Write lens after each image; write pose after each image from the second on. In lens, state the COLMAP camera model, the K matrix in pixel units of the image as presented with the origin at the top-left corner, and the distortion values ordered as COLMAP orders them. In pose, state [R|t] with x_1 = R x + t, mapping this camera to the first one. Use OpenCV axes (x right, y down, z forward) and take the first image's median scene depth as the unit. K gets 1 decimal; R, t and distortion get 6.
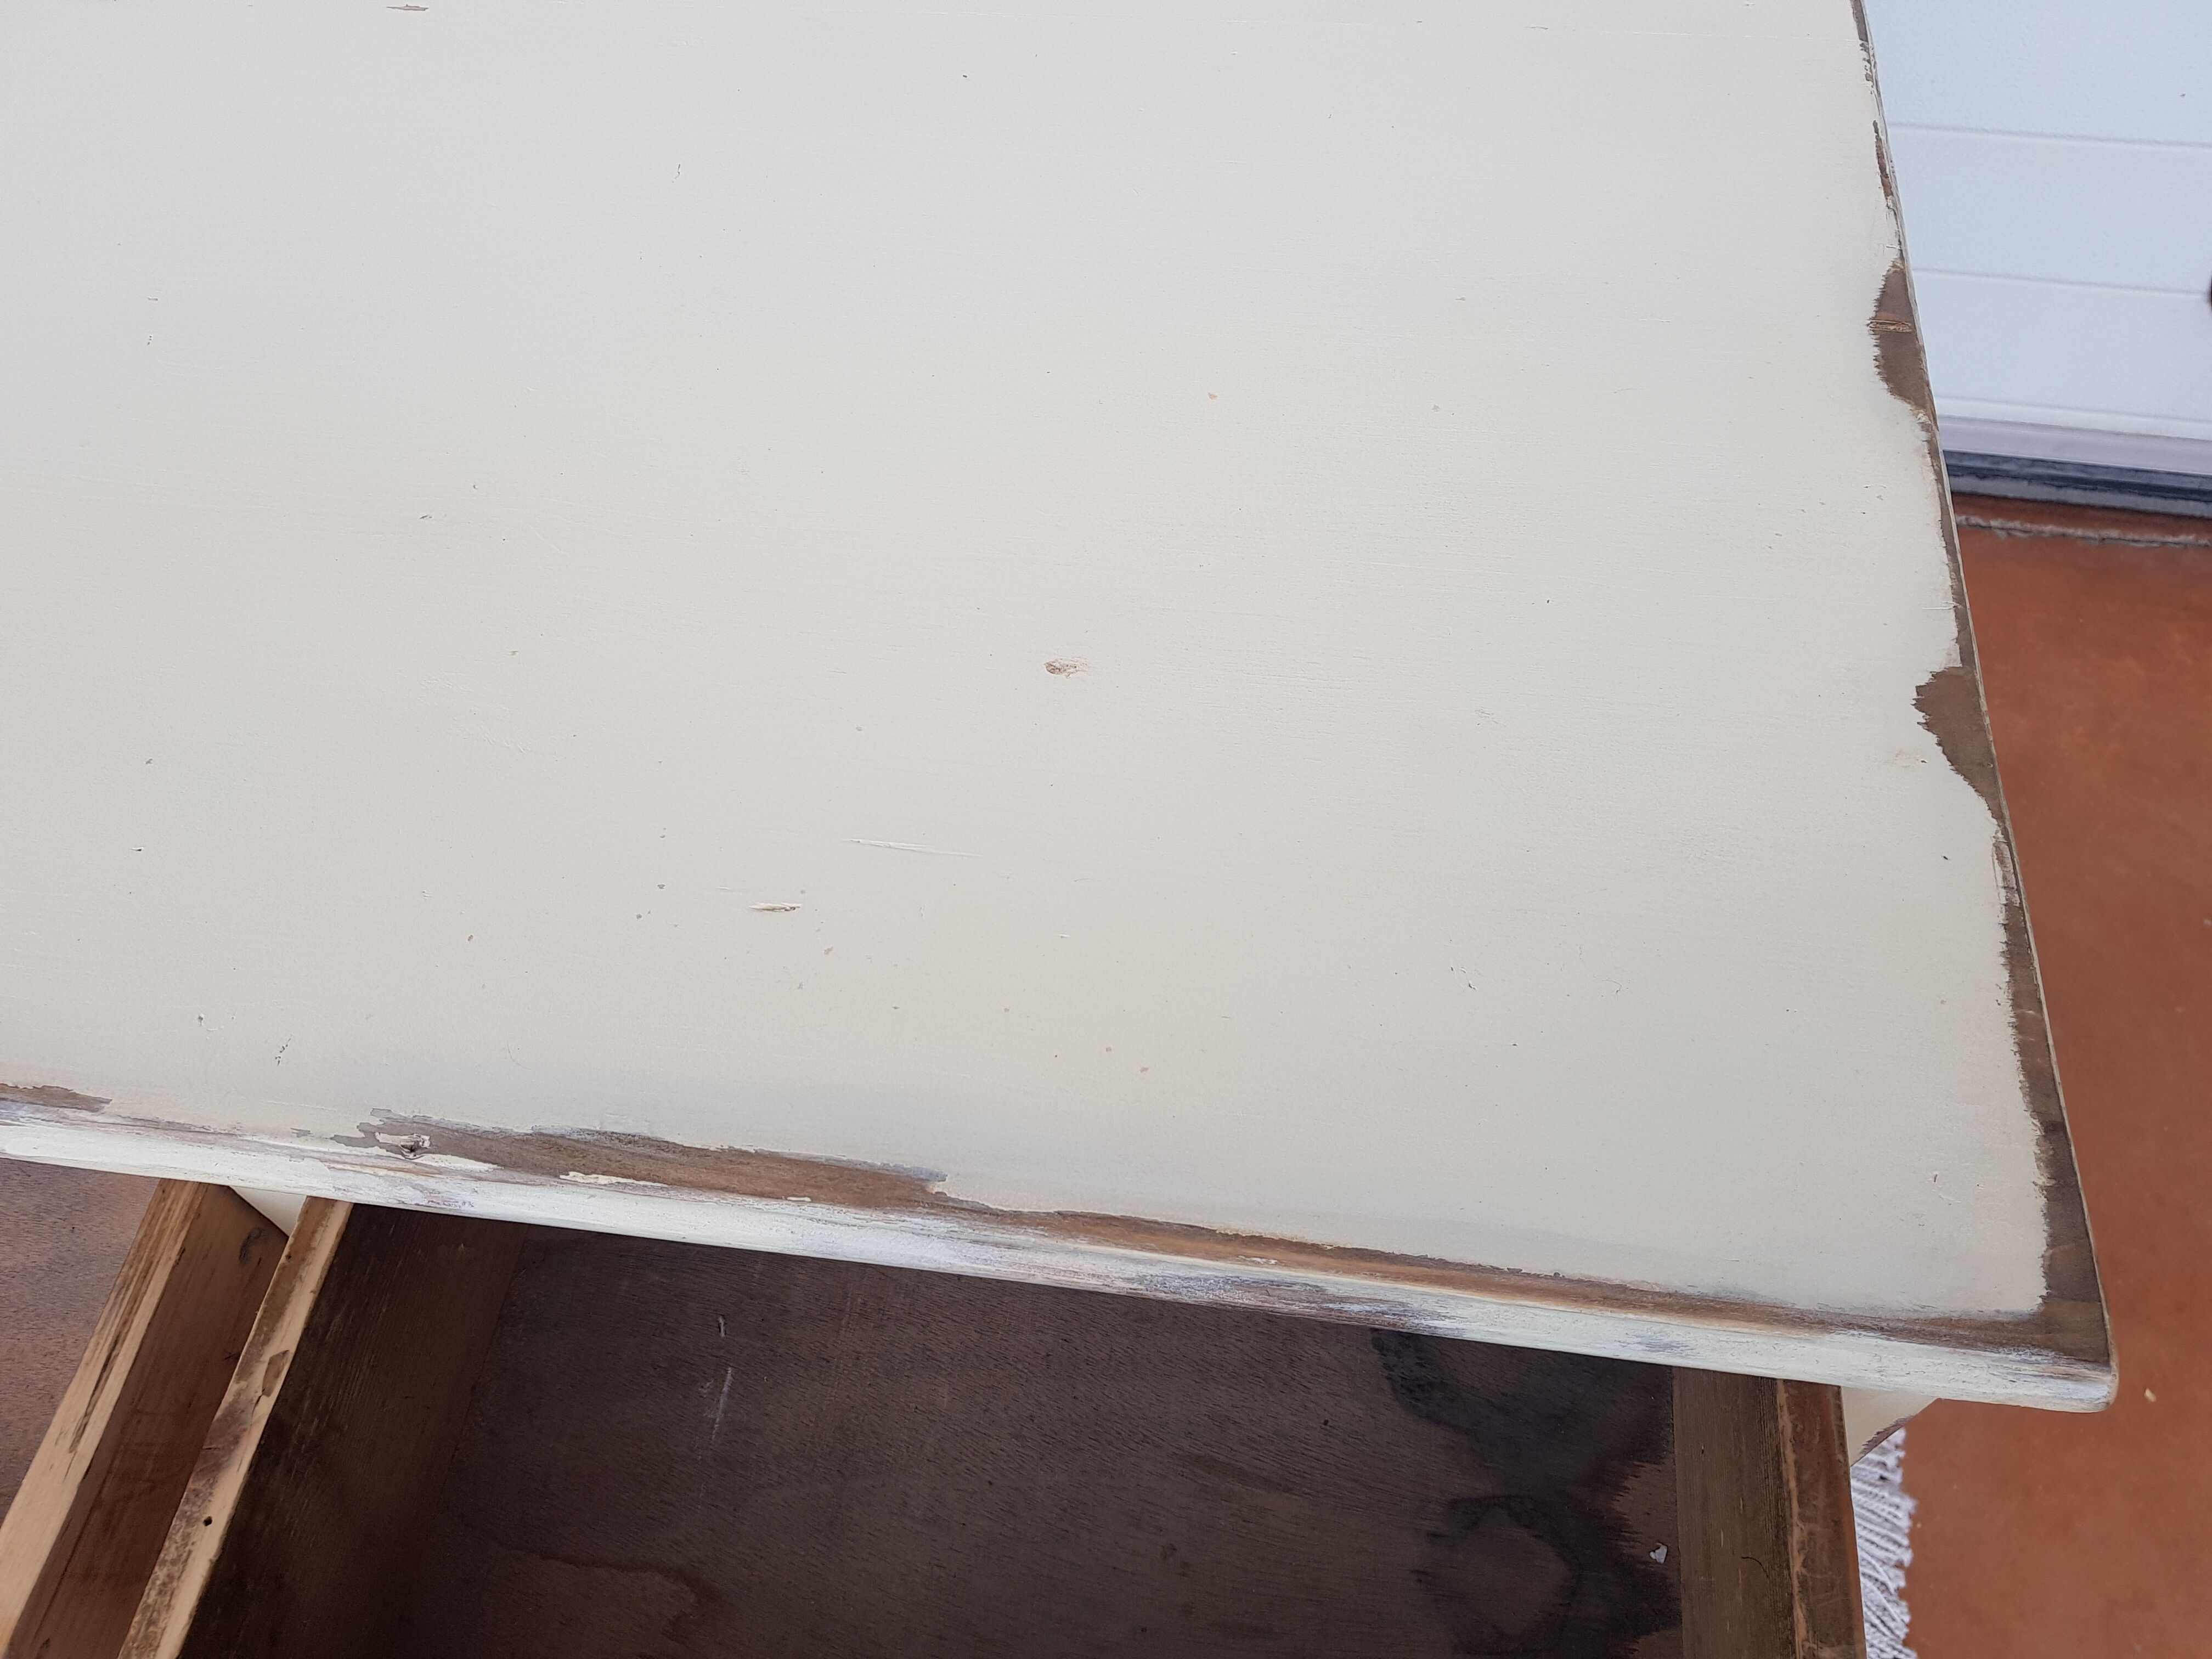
lens RADIAL K [[1722.7, 0, 1119.1], [0, 1722.7, 720.0], [0, 0, 1]] dist [0.043307, -0.082356]
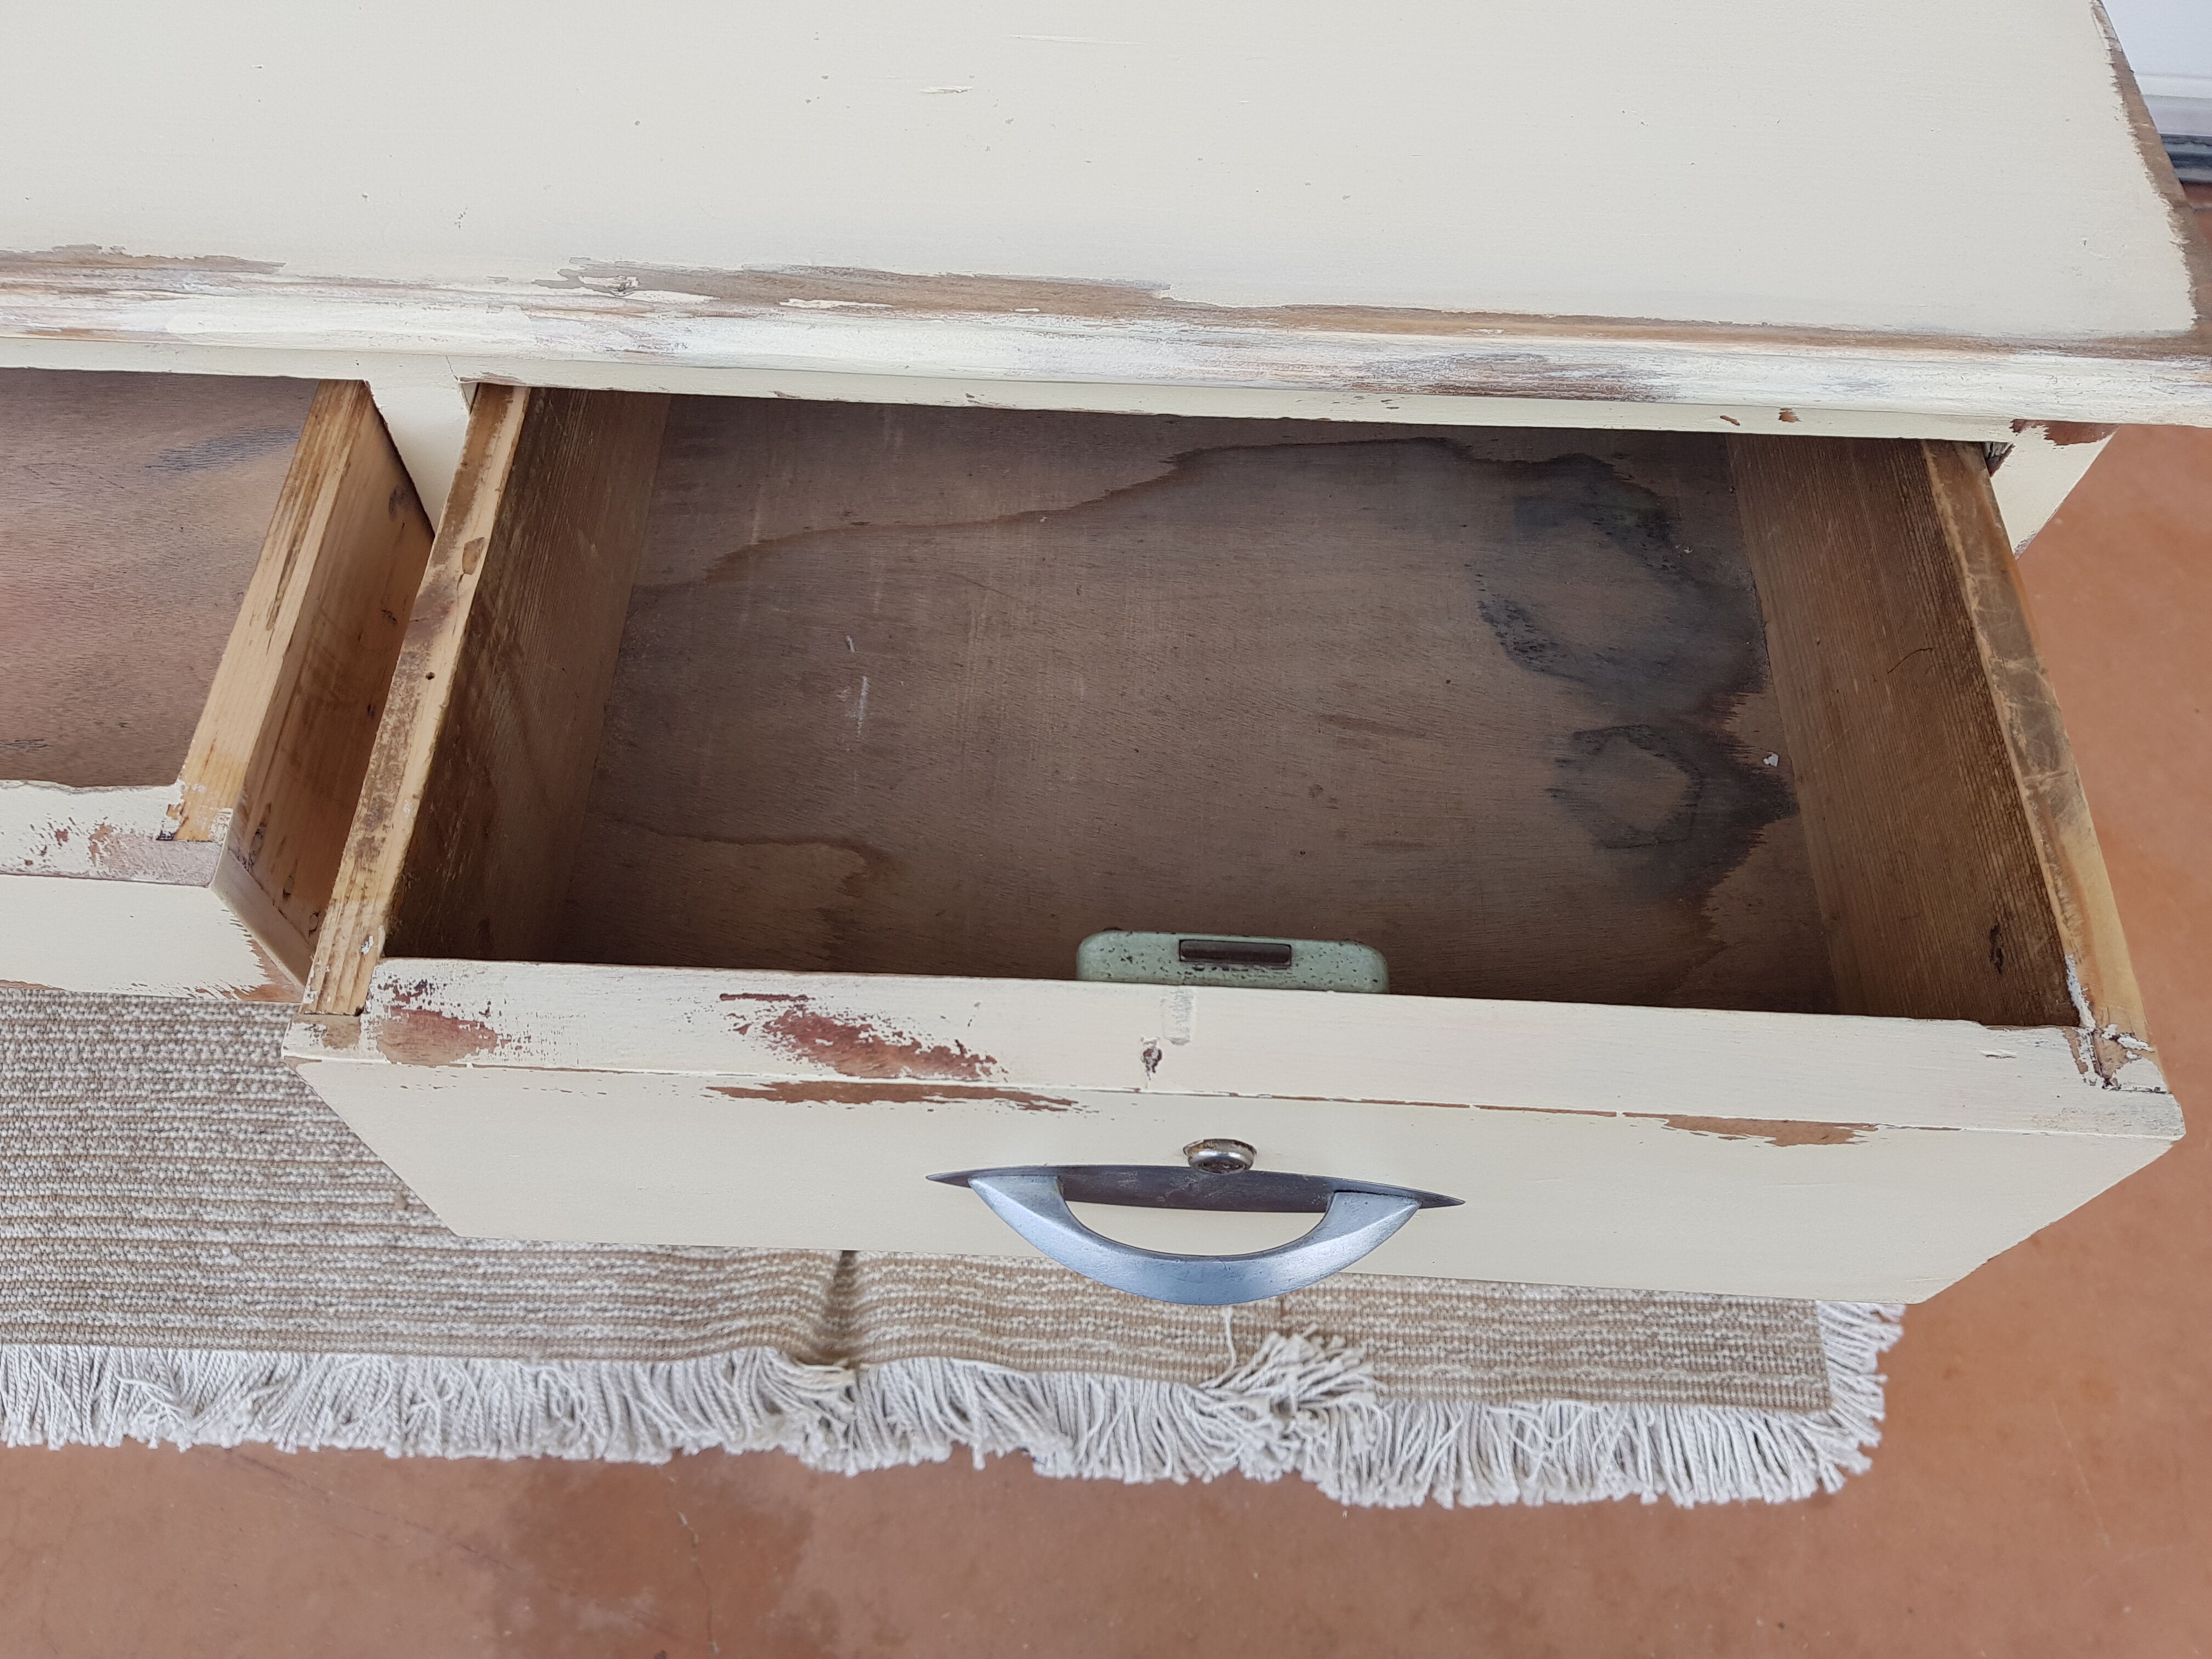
lens RADIAL K [[1722.7, 0, 1070.5], [0, 1722.7, 775.5], [0, 0, 1]] dist [0.043307, -0.082356]
pose [[0.992827, -0.051485, 0.107906, -0.265691], [0.044133, 0.996609, 0.069444, 0.450137], [-0.111116, -0.064183, 0.991733, -0.017758]]
